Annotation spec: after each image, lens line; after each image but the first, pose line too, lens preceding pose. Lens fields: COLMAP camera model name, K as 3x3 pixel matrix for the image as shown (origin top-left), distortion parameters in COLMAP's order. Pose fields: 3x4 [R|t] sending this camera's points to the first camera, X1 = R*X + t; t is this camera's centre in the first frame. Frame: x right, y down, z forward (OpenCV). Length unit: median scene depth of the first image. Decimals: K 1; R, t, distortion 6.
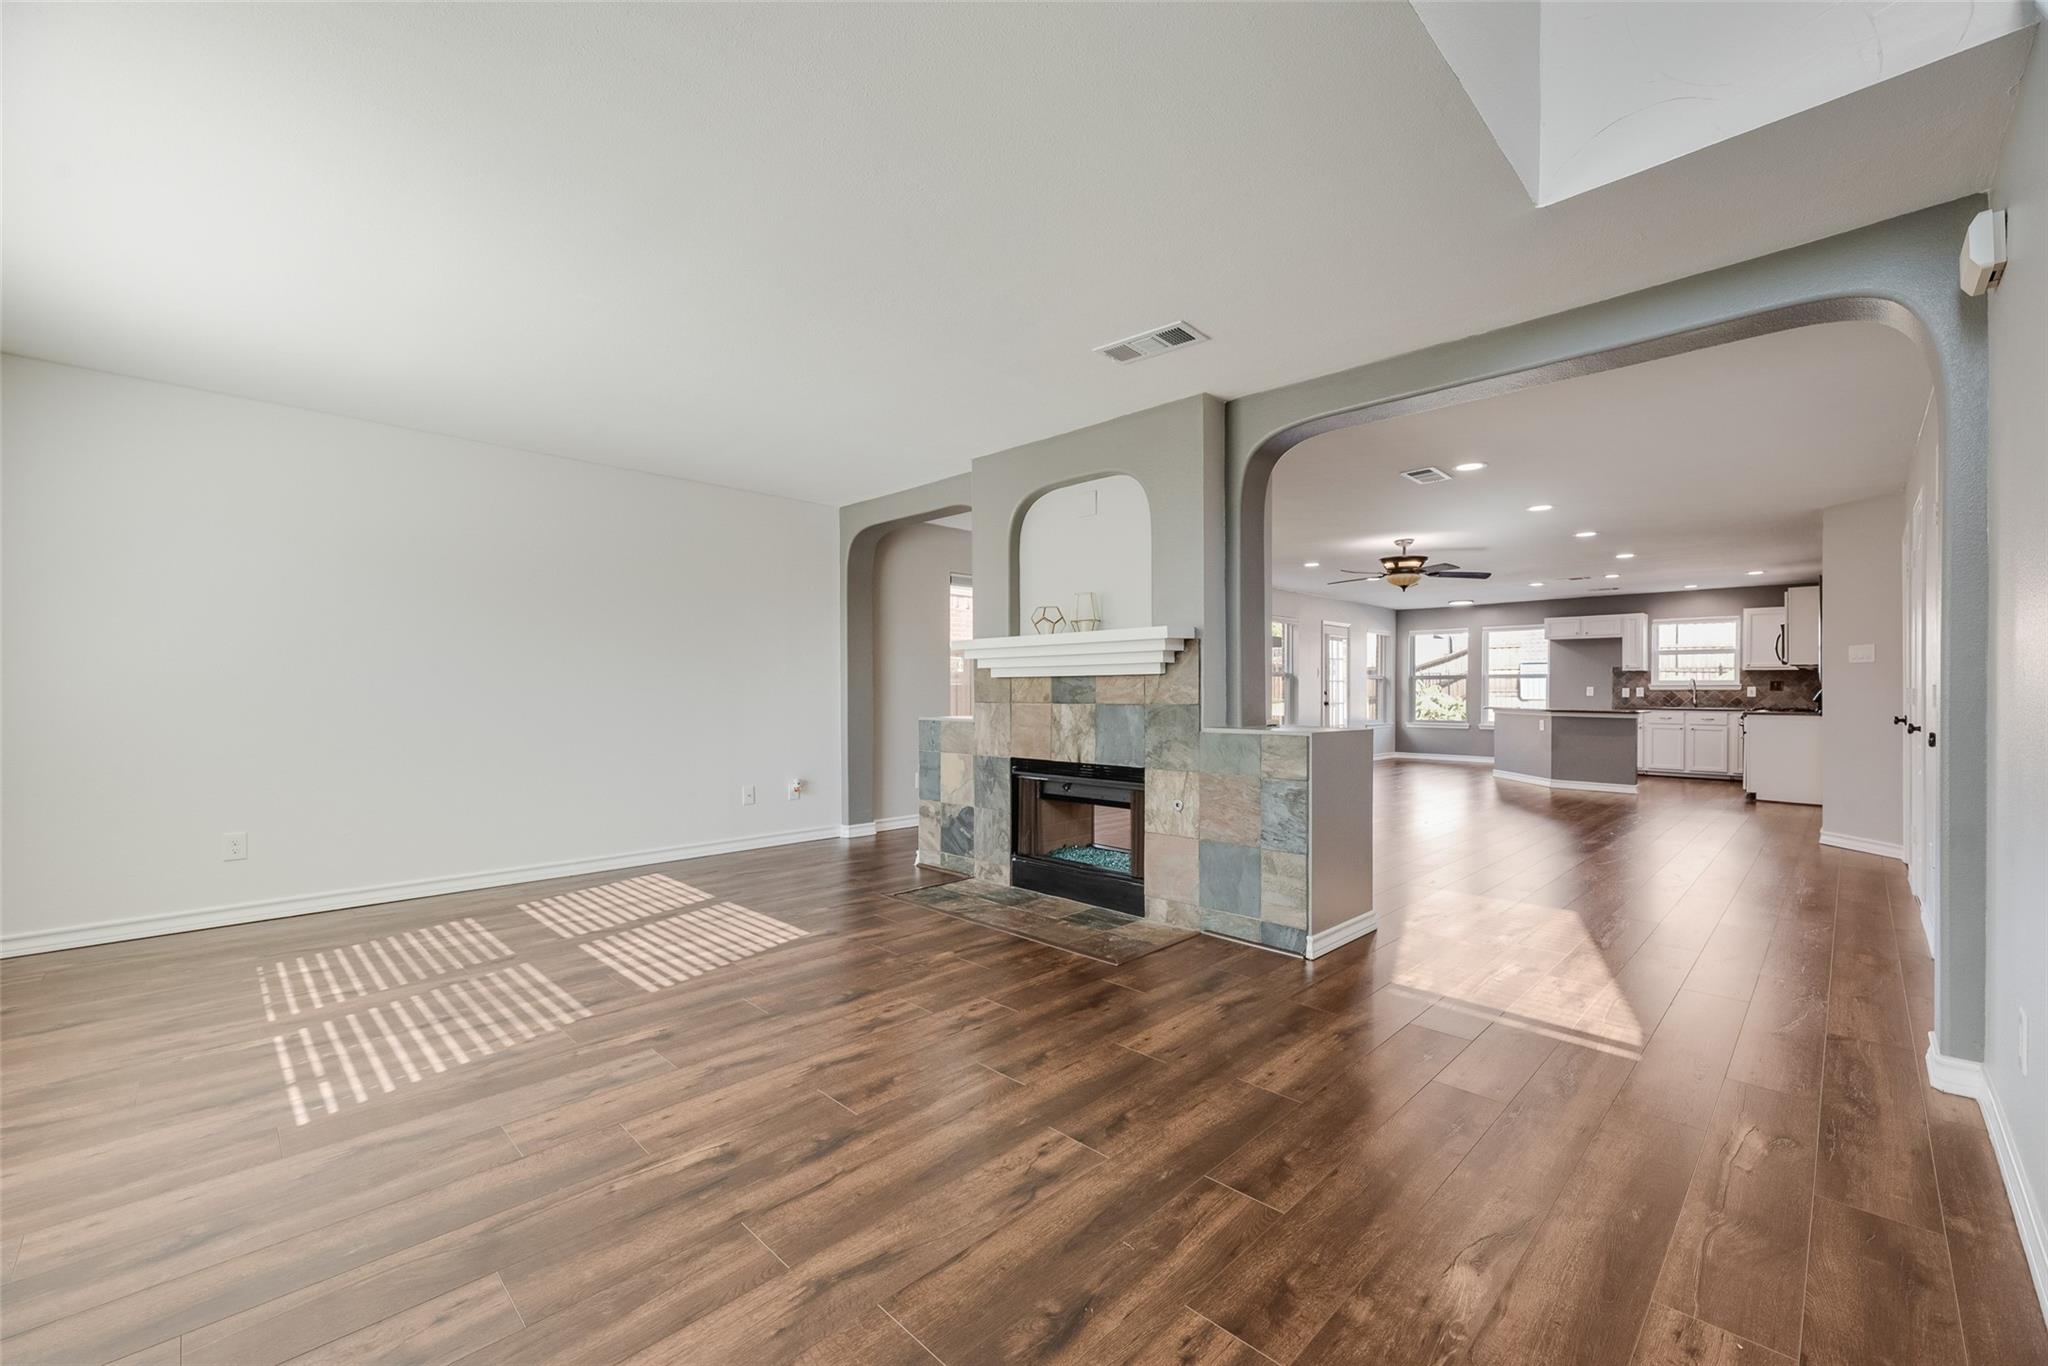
lens RADIAL K [[831.2, 0, 1025.2], [0, 831.2, 697.7], [0, 0, 1]] dist [0.010476, -0.000609]
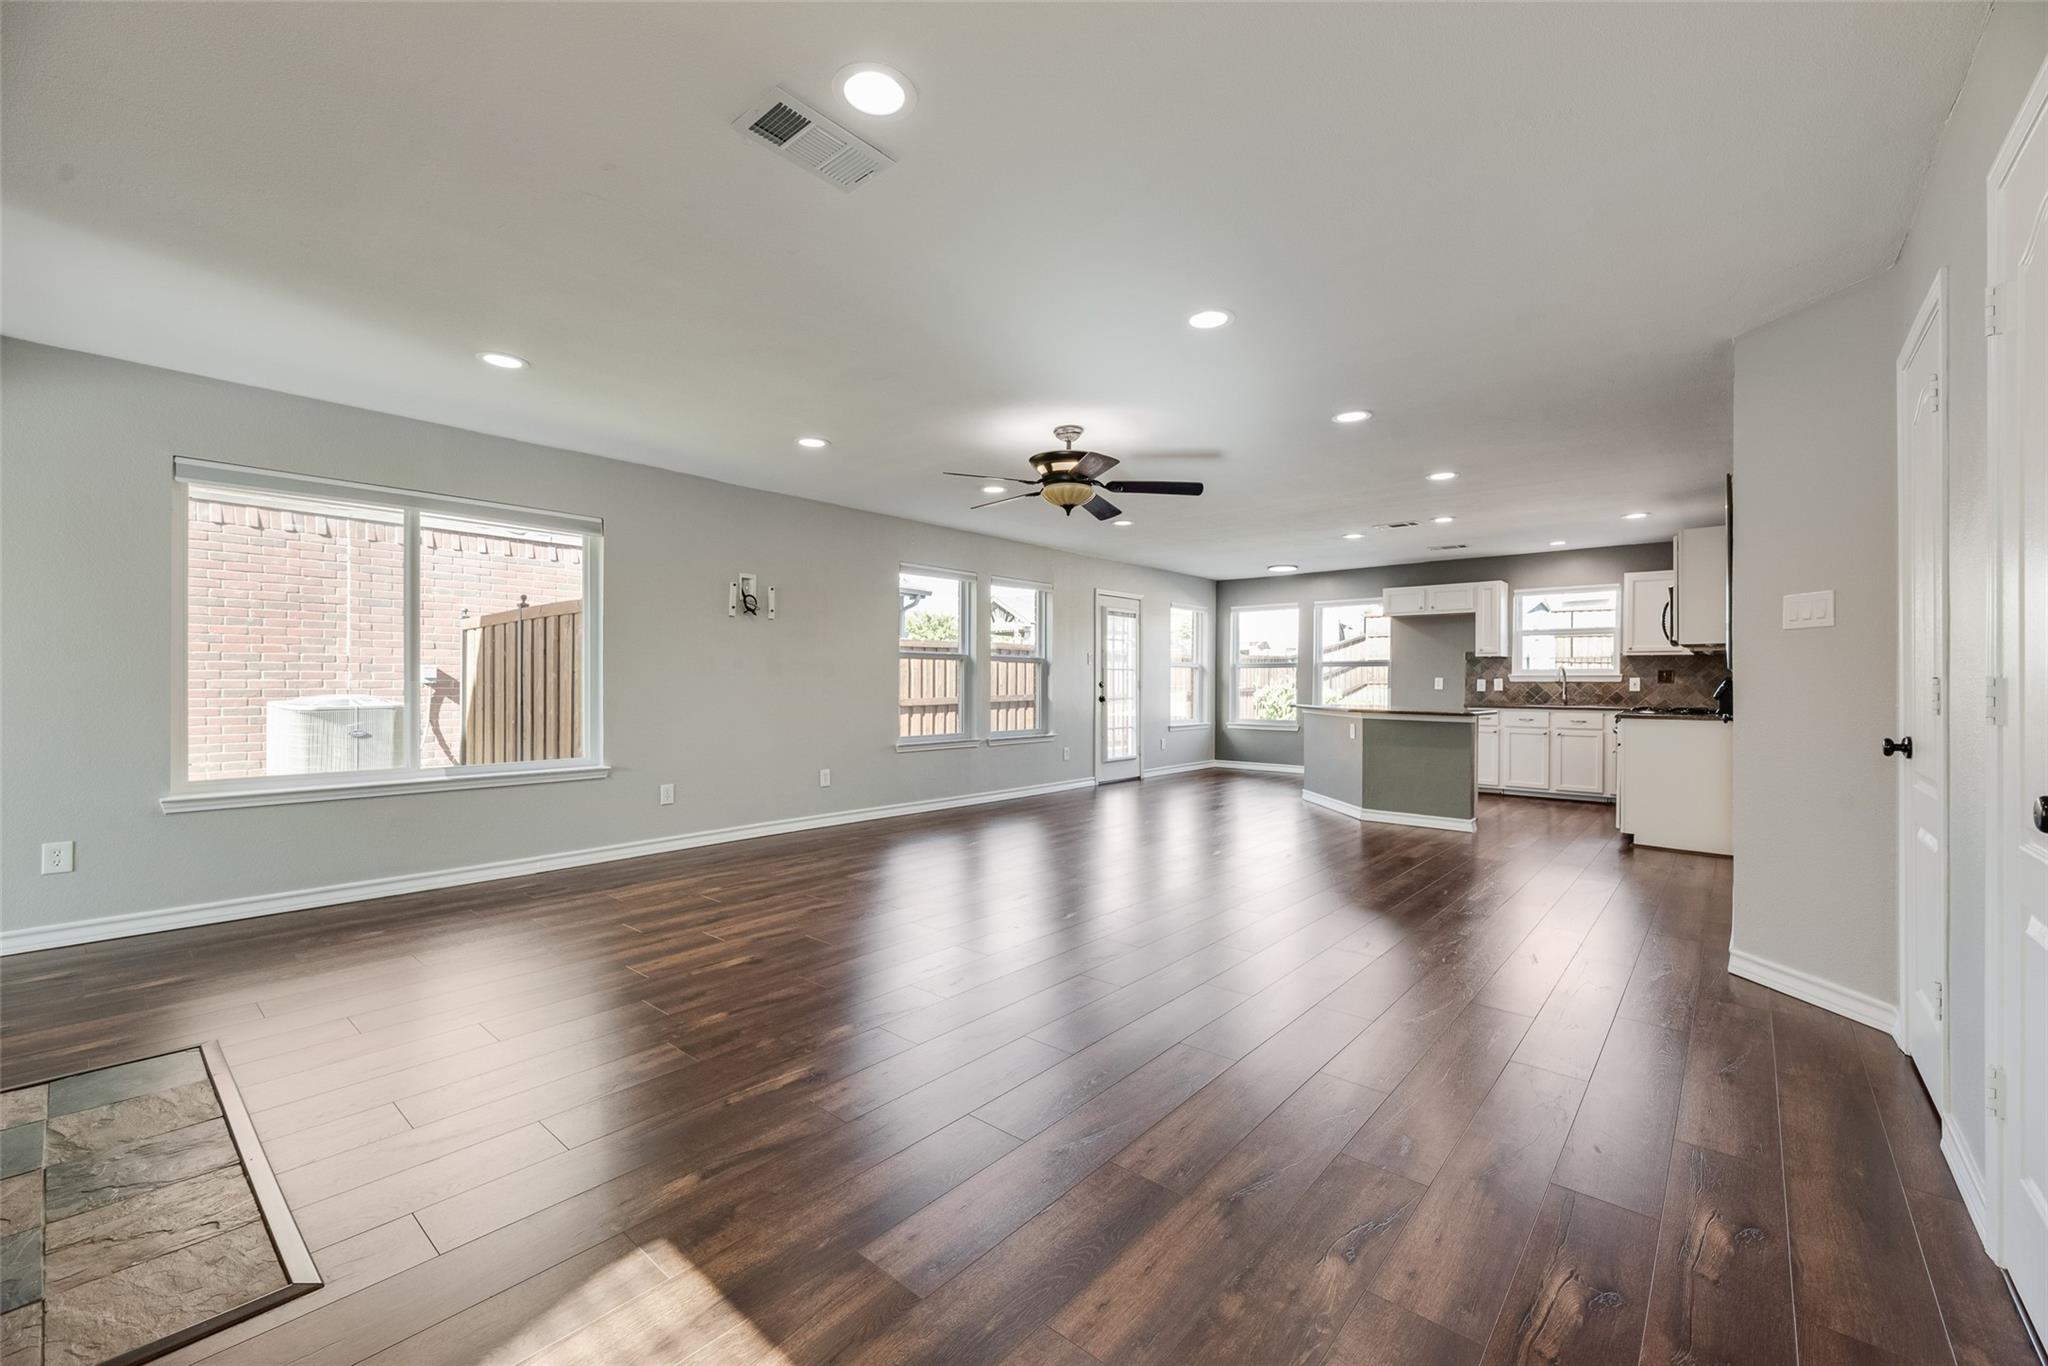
lens RADIAL K [[831.2, 0, 1017.7], [0, 831.2, 685.1], [0, 0, 1]] dist [0.010476, -0.000609]
pose [[0.997895, 0.001827, 0.064827, 0.269611], [-0.001528, 0.999988, -0.004661, -0.002257], [-0.064834, 0.004552, 0.997886, 0.291082]]
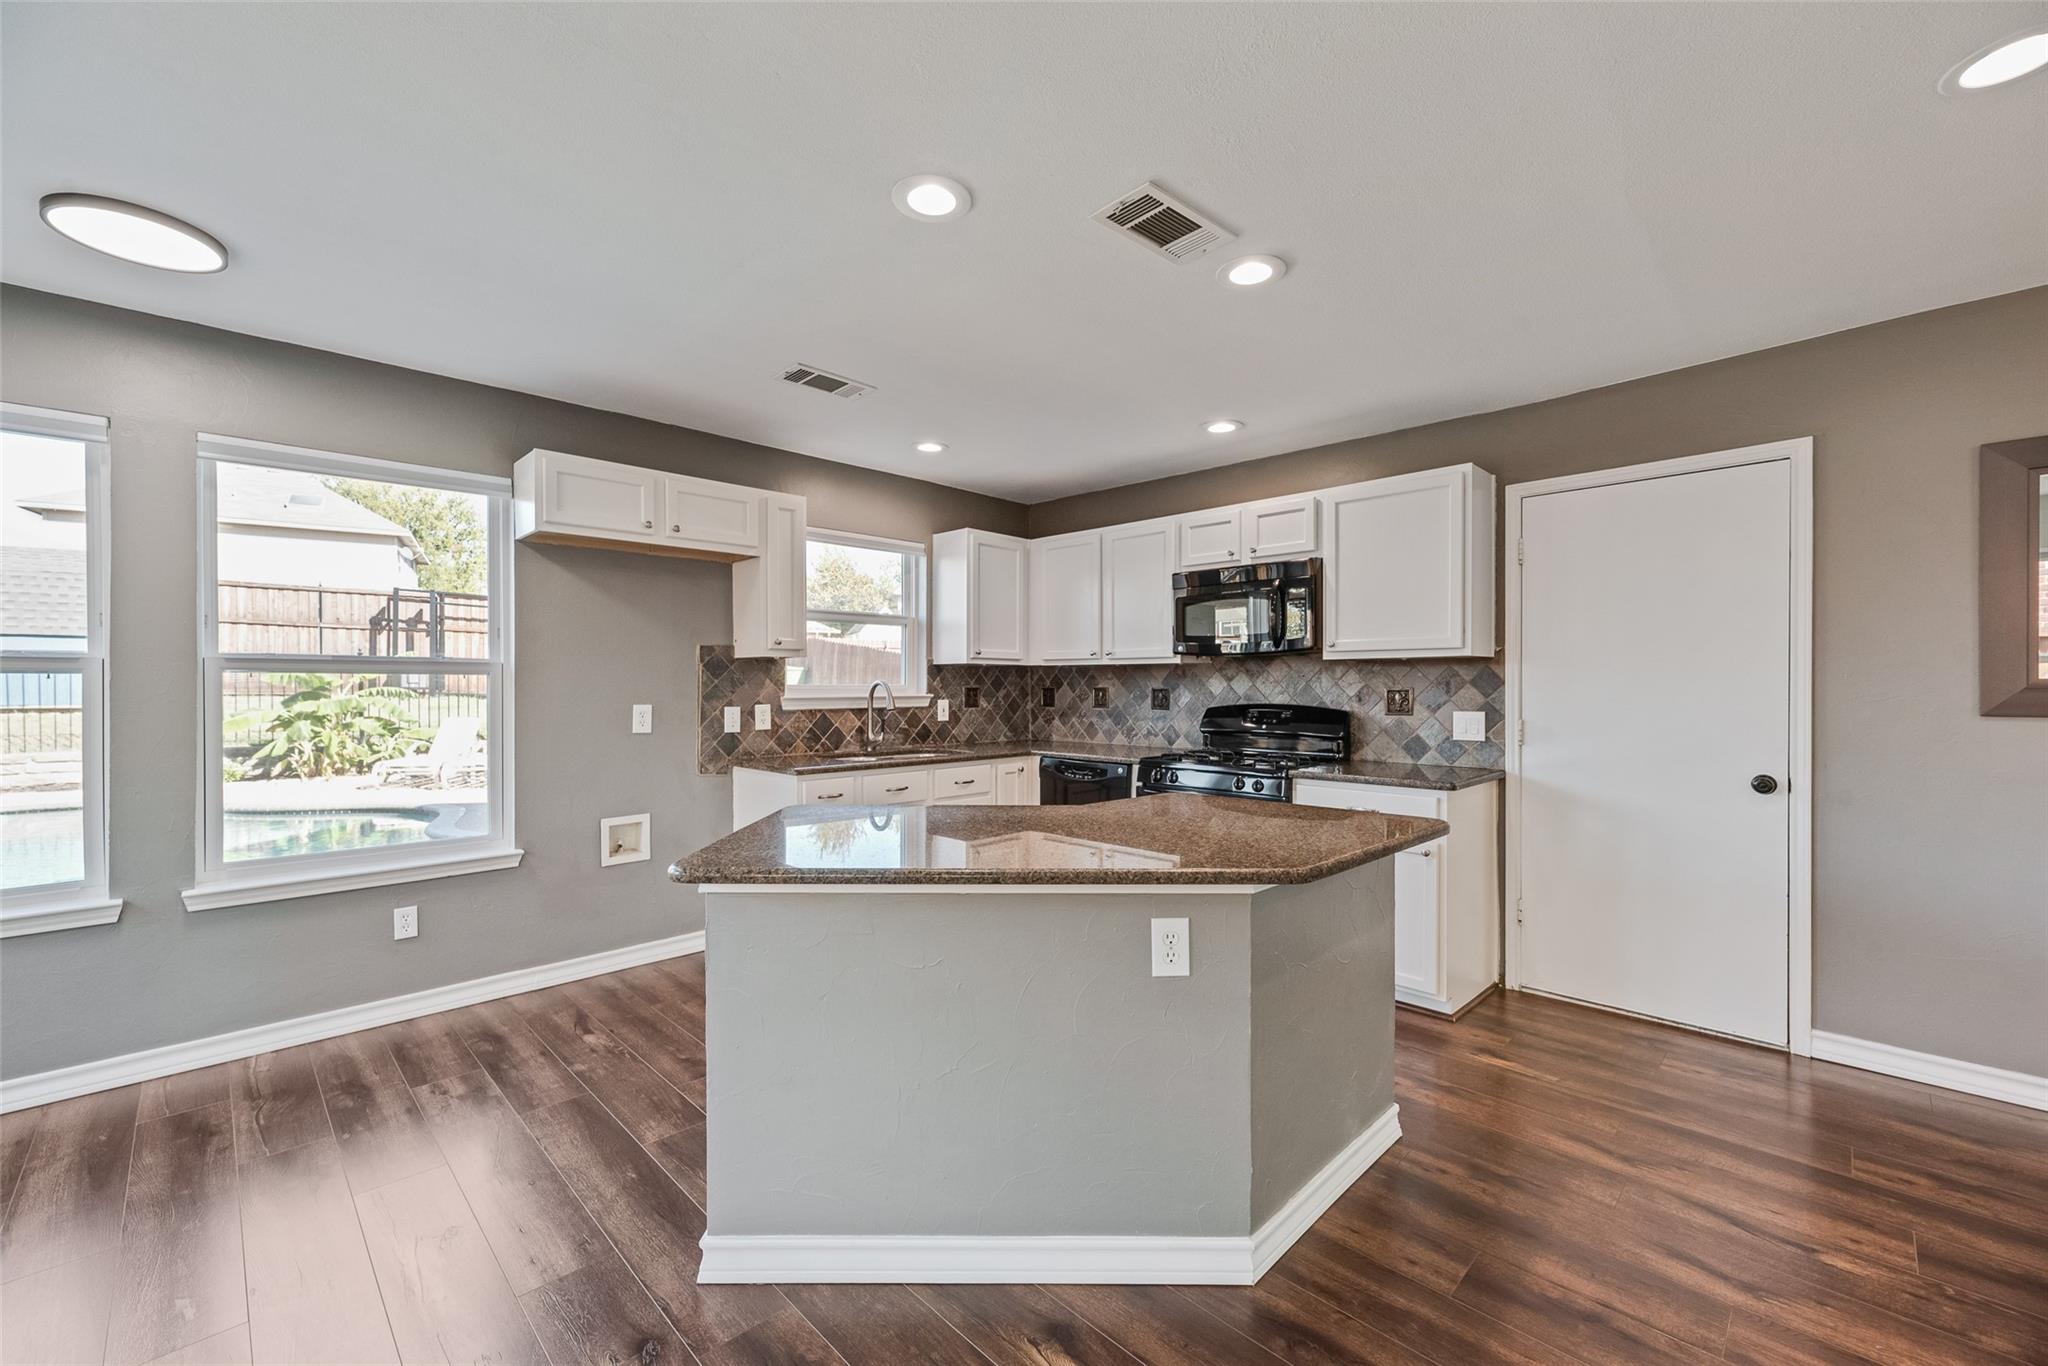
lens RADIAL K [[831.2, 0, 1032.2], [0, 831.2, 687.6], [0, 0, 1]] dist [0.010476, -0.000609]
pose [[-0.002138, -0.007289, 0.999971, 0.407831], [0.009182, 0.999931, 0.007308, -0.022918], [-0.999956, 0.009198, -0.002071, 0.962501]]
